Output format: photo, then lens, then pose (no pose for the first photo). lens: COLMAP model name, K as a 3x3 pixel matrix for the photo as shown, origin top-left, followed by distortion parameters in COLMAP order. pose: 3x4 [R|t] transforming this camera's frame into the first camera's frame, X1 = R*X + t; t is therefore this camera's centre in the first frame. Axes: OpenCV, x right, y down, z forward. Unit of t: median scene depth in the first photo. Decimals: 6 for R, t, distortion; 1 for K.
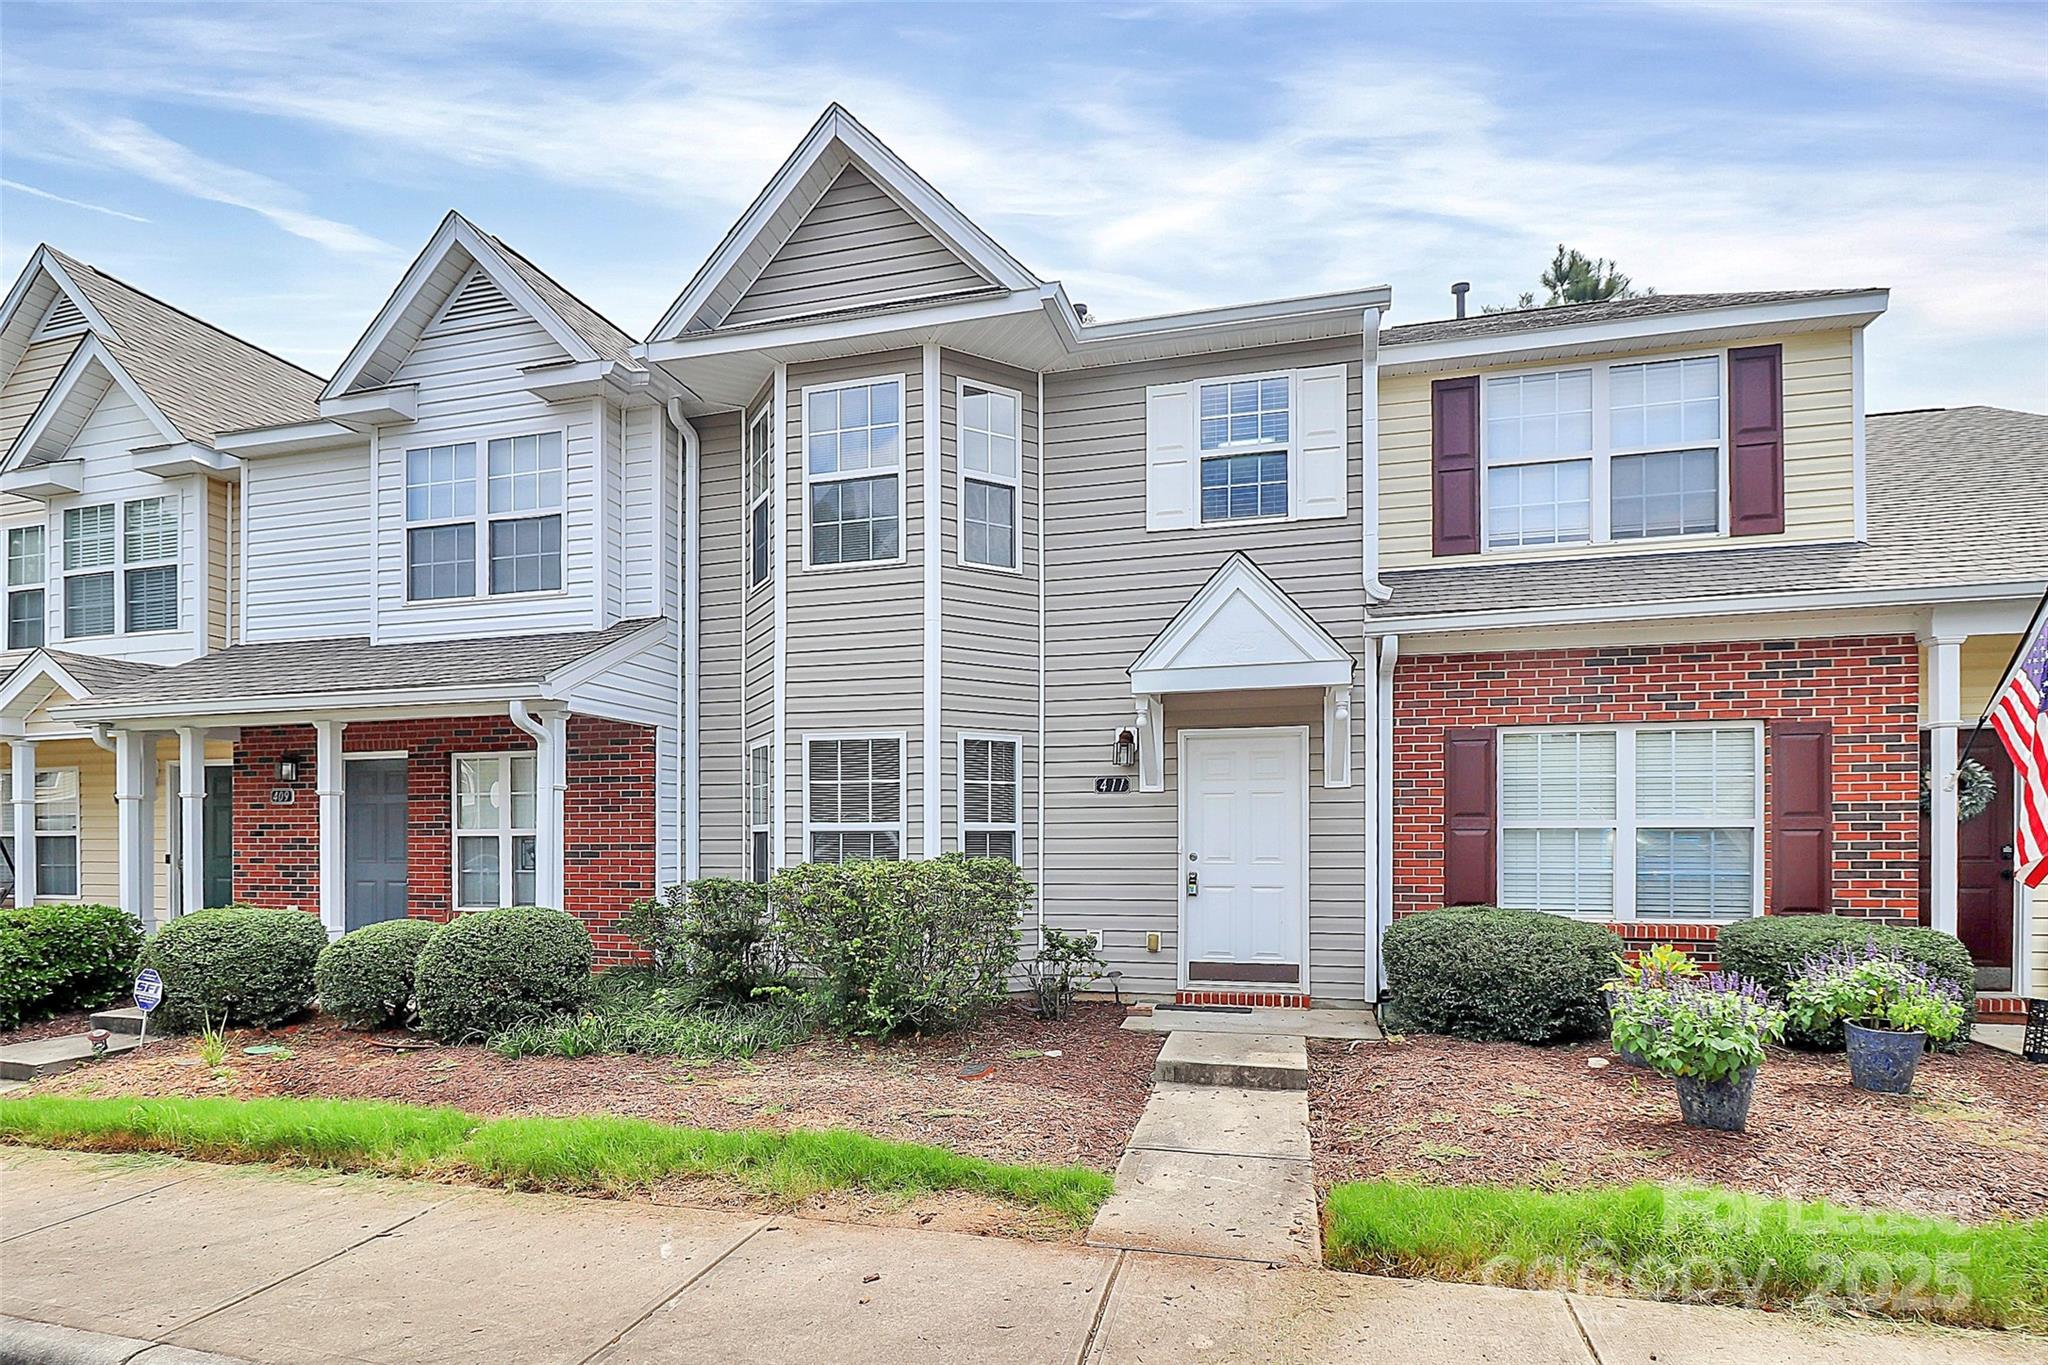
lens RADIAL K [[971.2, 0, 1068.6], [0, 971.2, 605.5], [0, 0, 1]] dist [-0.000554, -0.005288]
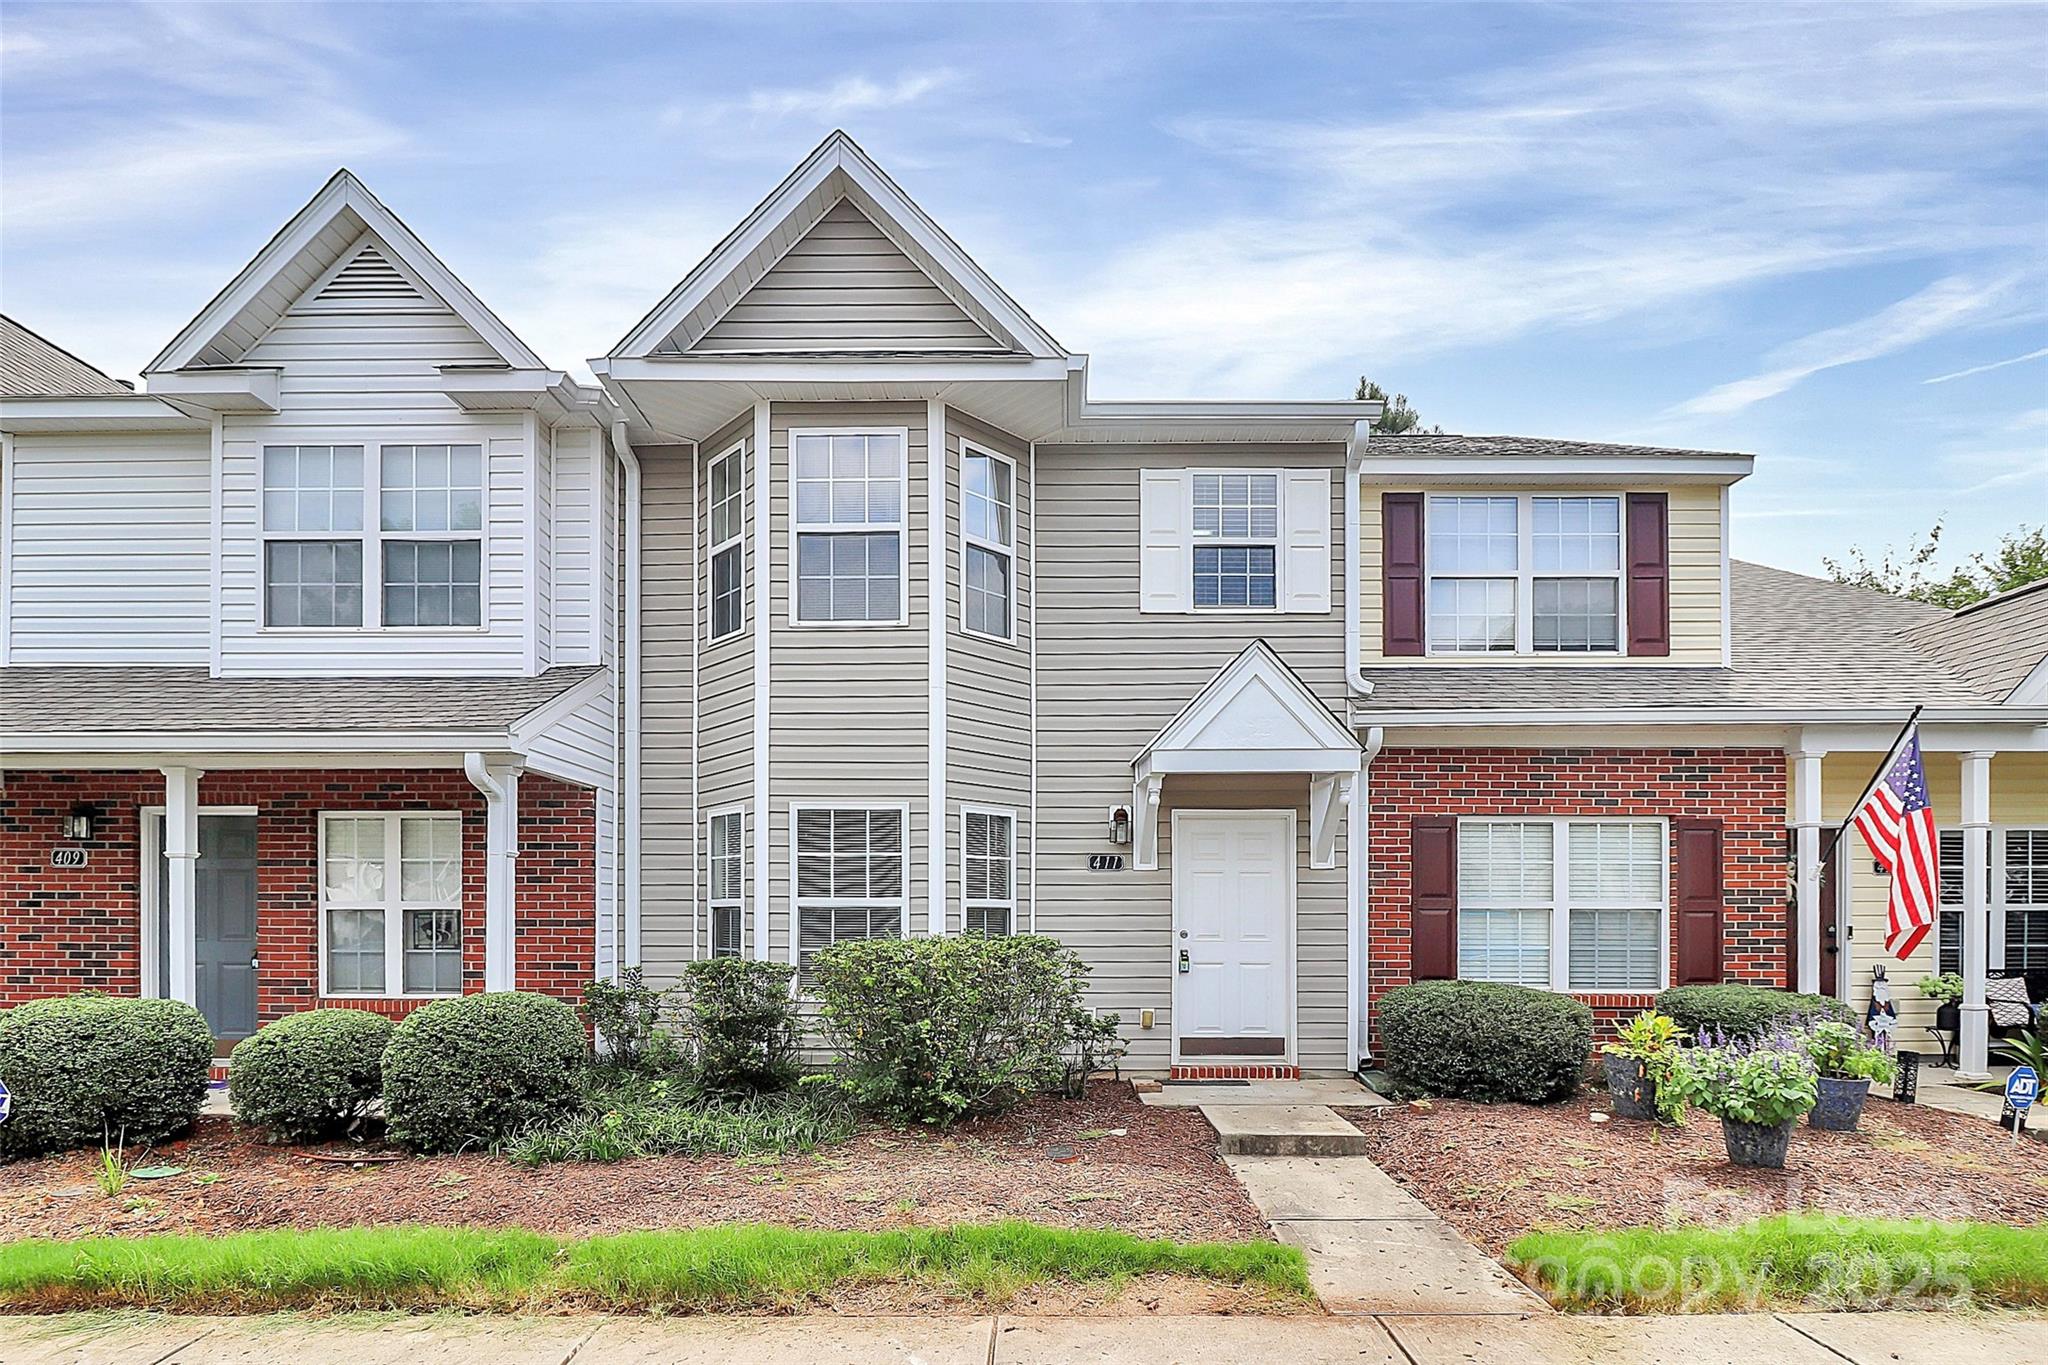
lens RADIAL K [[973.7, 0, 1044.6], [0, 973.7, 684.2], [0, 0, 1]] dist [0.001703, -0.008439]
pose [[0.970995, 0.059943, 0.231462, -0.262444], [-0.060028, 0.998174, -0.006683, 0.011844], [-0.231440, -0.007405, 0.972821, 0.040186]]
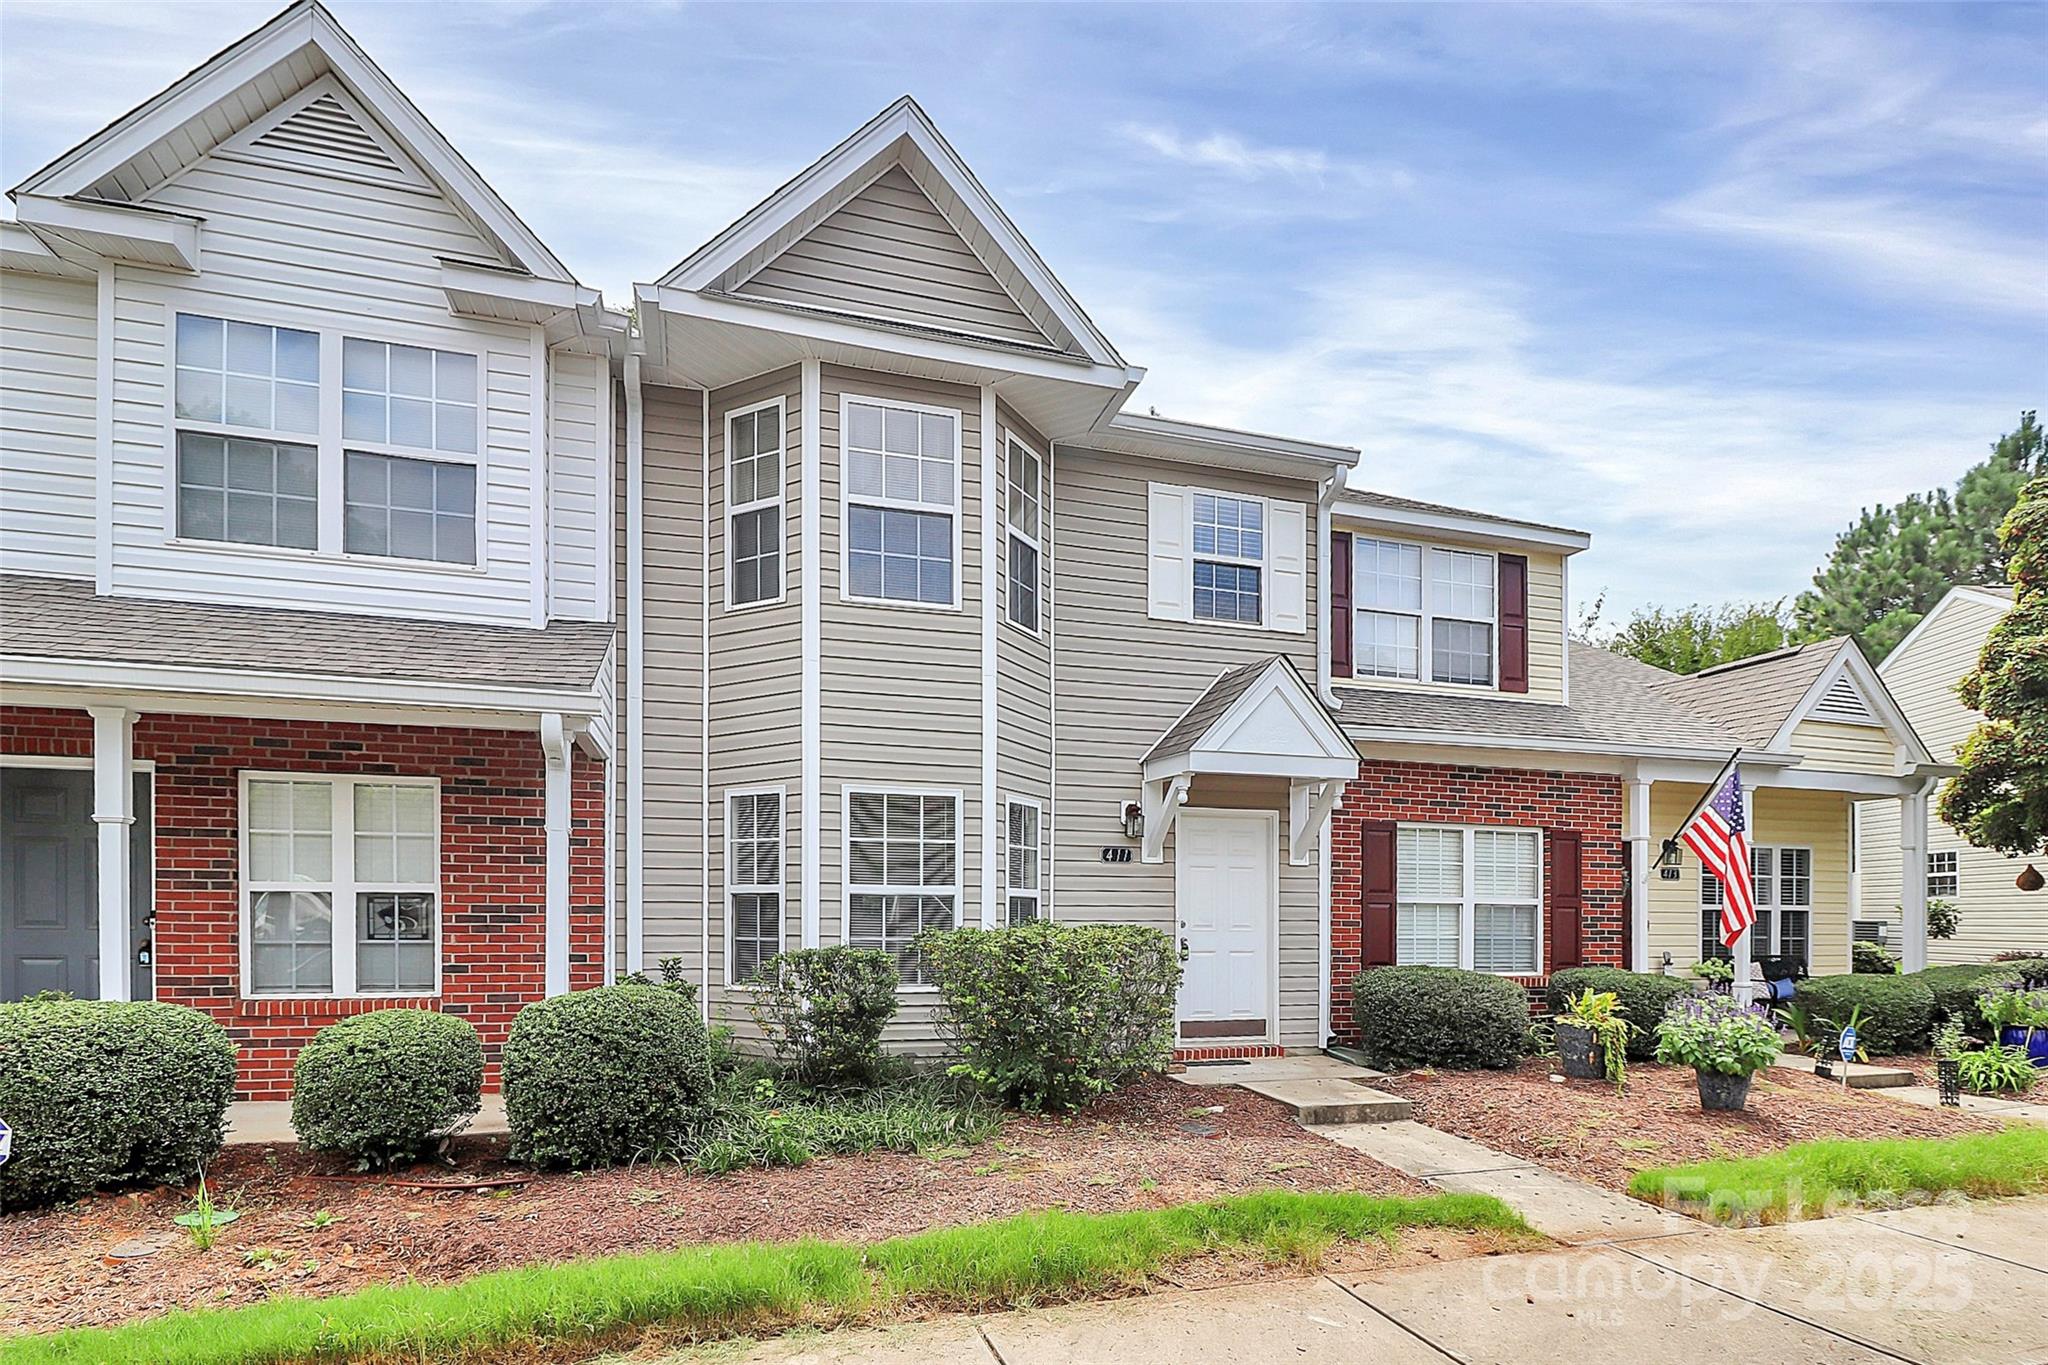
lens RADIAL K [[976.2, 0, 1020.8], [0, 976.2, 672.9], [0, 0, 1]] dist [0.008172, -0.011857]
pose [[0.858912, 0.131736, 0.494890, -0.595199], [-0.130215, 0.990767, -0.037739, 0.044491], [-0.495293, -0.032028, 0.868136, 0.149451]]
